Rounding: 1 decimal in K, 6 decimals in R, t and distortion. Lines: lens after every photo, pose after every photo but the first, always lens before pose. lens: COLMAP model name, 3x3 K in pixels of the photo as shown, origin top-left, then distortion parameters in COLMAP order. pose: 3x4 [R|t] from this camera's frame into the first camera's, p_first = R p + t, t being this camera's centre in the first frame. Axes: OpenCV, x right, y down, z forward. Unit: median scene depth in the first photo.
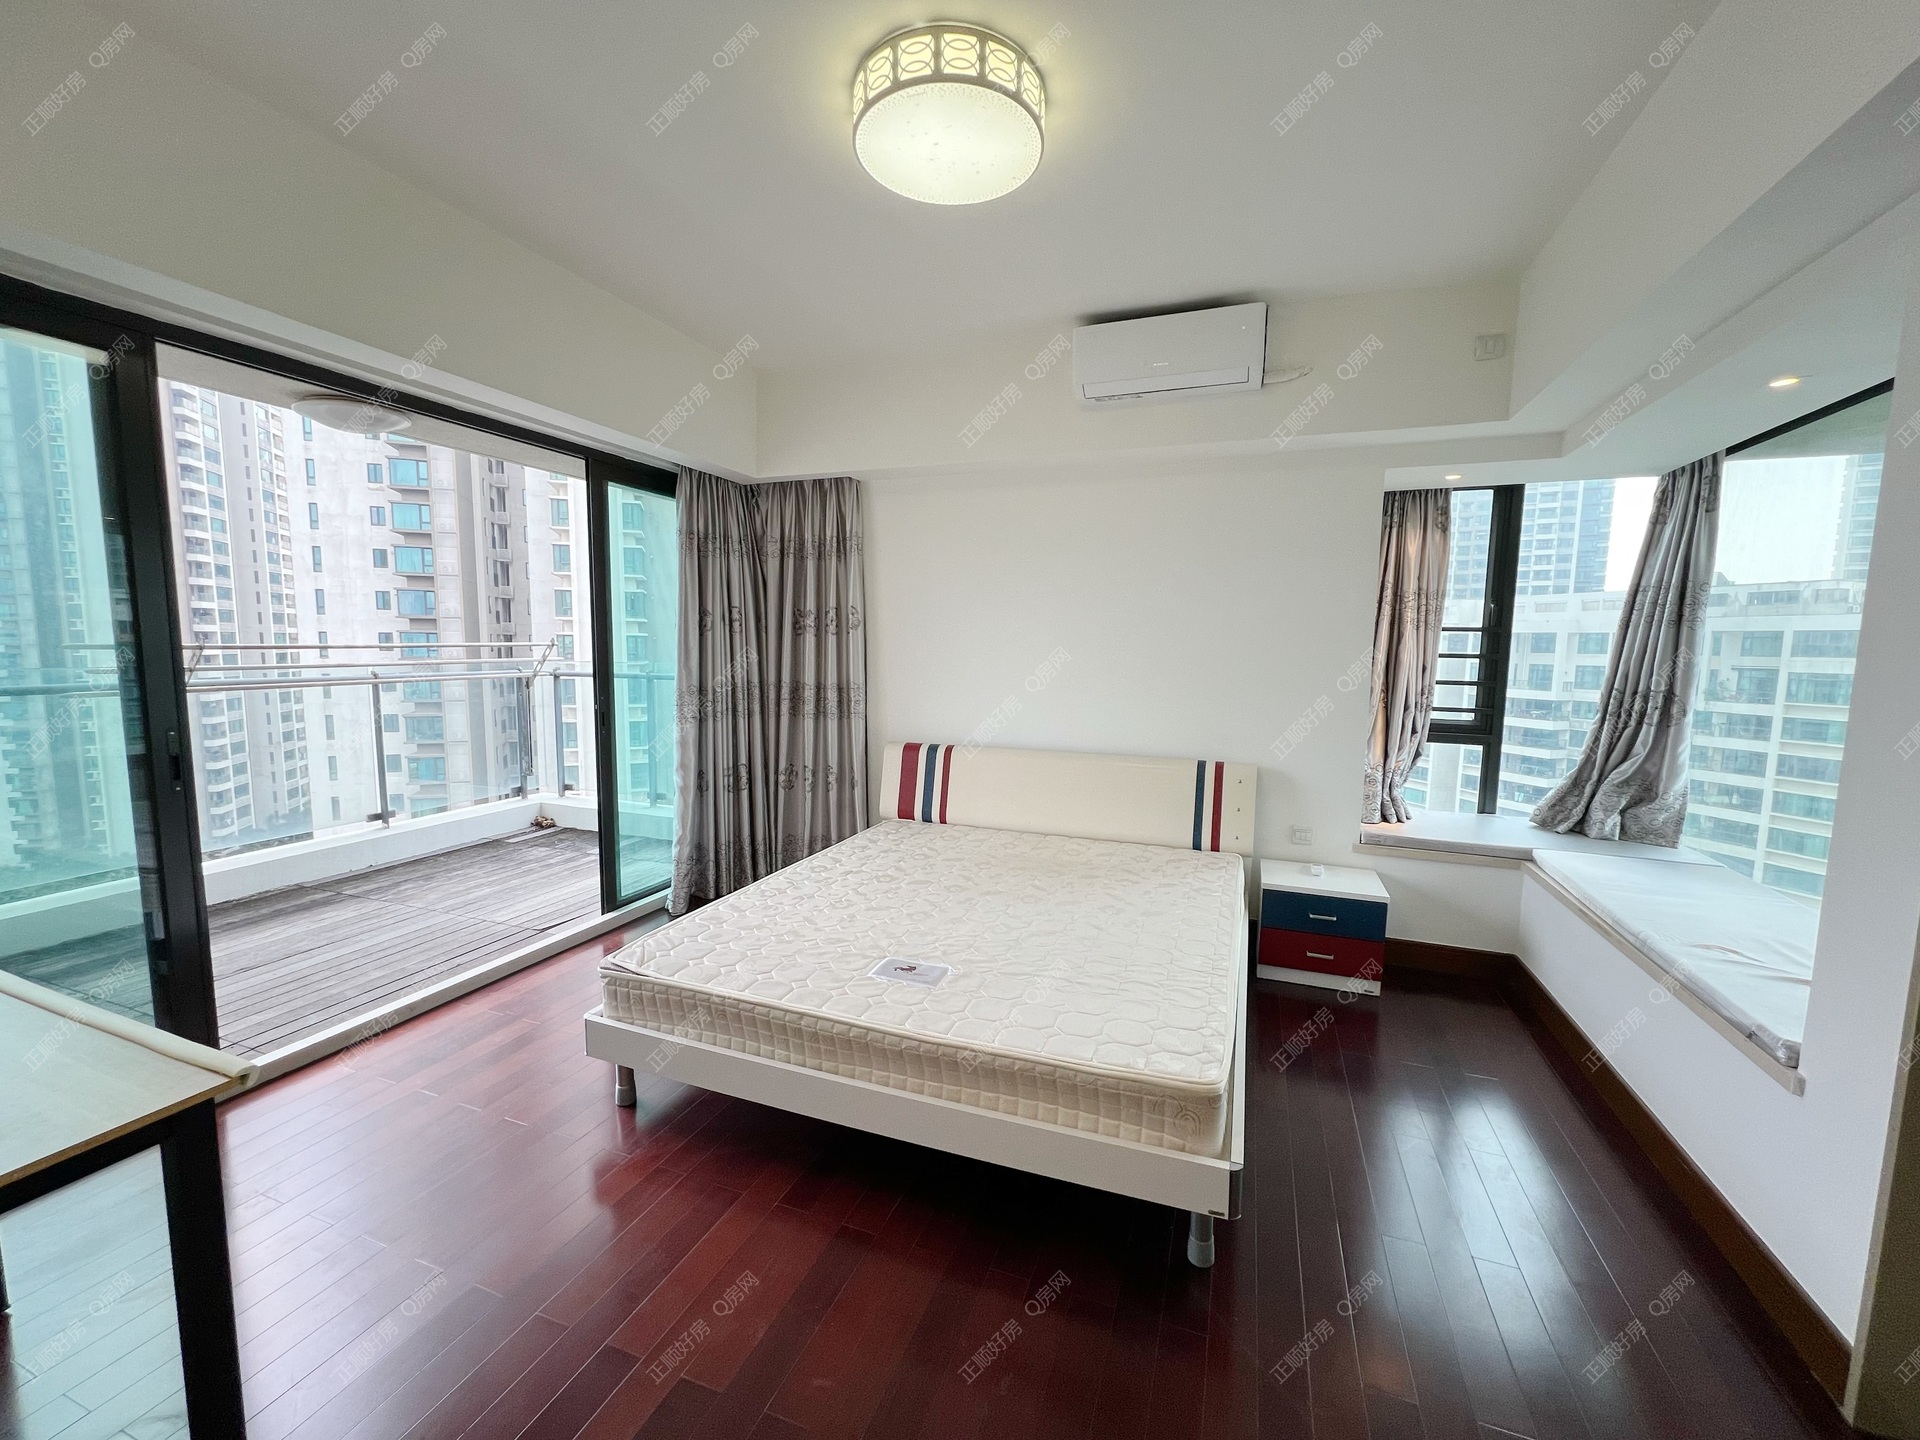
lens RADIAL K [[768.2, 0, 964.3], [0, 768.2, 722.6], [0, 0, 1]] dist [0.001011, -0.000007]
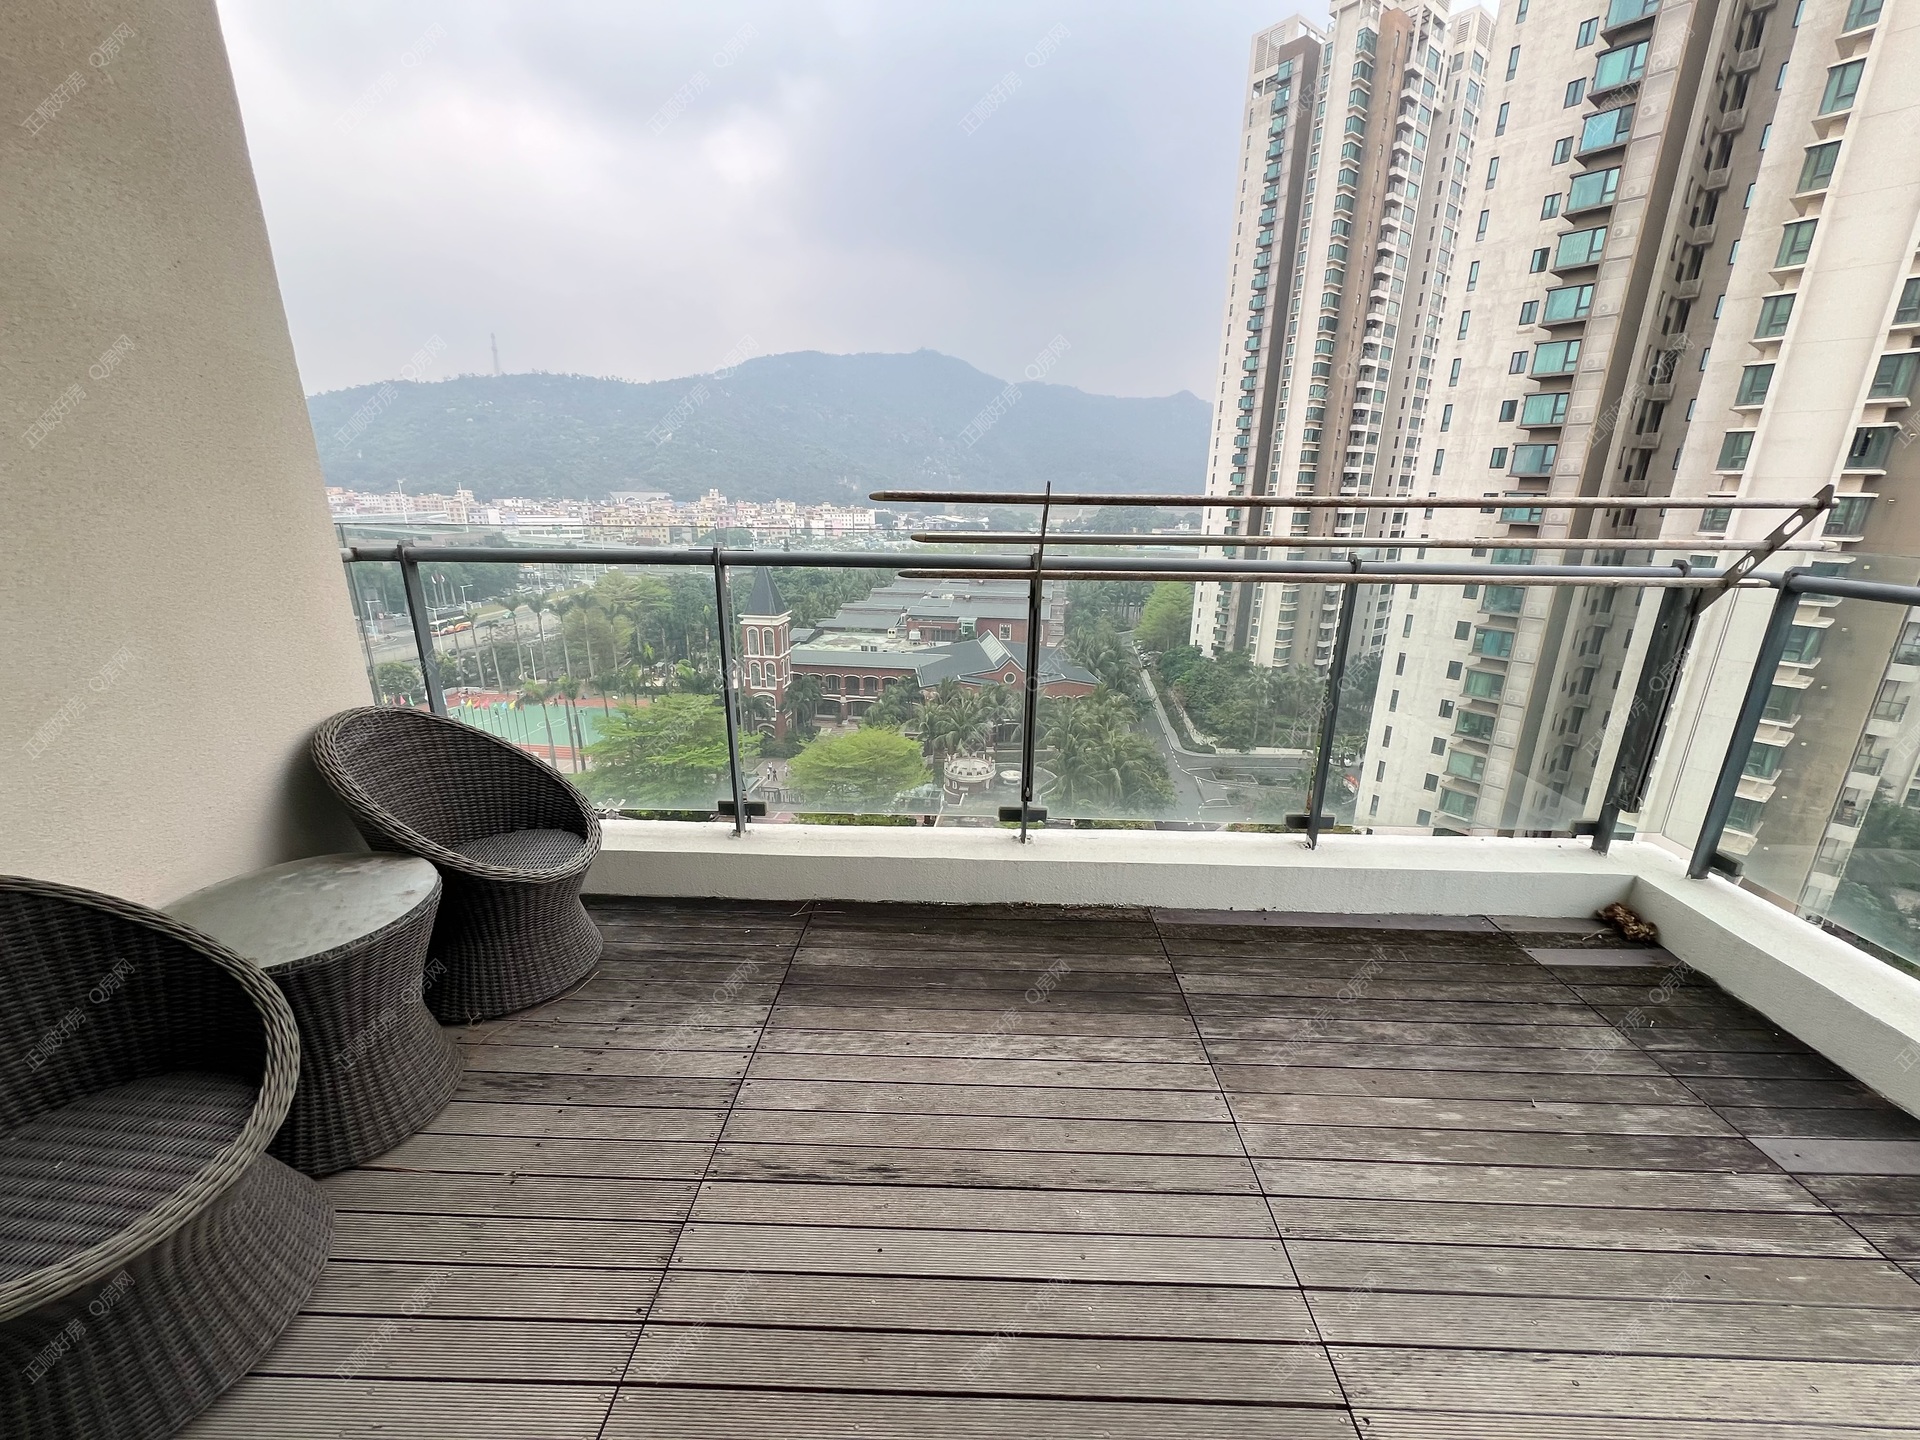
lens RADIAL K [[770.1, 0, 953.9], [0, 770.1, 727.8], [0, 0, 1]] dist [-0.001216, -0.000054]
pose [[0.329782, 0.271752, -0.904099, -0.311650], [-0.107127, 0.962260, 0.250158, -0.046648], [0.937959, 0.014356, 0.346448, 0.490990]]
